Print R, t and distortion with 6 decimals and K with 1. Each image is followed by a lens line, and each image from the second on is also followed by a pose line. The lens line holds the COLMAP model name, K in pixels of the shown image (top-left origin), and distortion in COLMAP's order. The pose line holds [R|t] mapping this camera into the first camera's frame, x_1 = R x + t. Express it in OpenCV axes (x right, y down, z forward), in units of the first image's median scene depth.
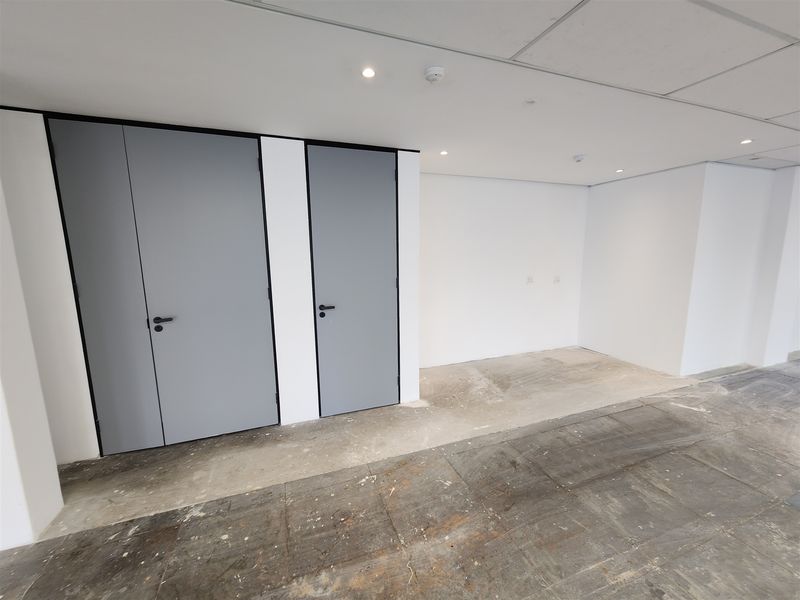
lens RADIAL K [[325.5, 0, 394.0], [0, 325.5, 298.0], [0, 0, 1]] dist [-0.001014, -0.002245]
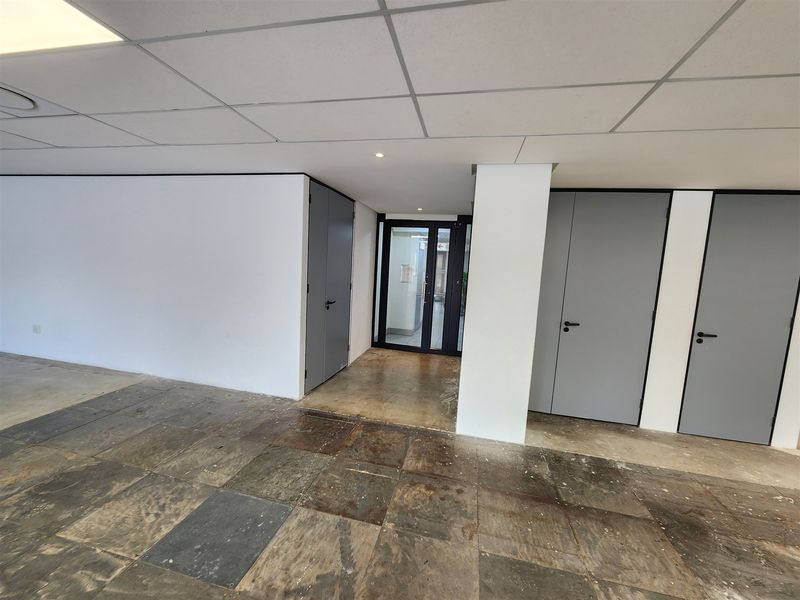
lens RADIAL K [[325.5, 0, 399.0], [0, 325.5, 299.2], [0, 0, 1]] dist [-0.001014, -0.002245]
pose [[0.833713, 0.114834, -0.540125, -0.568889], [-0.145677, 0.989225, -0.014546, 0.087220], [0.532635, 0.090811, 0.841459, -0.575499]]
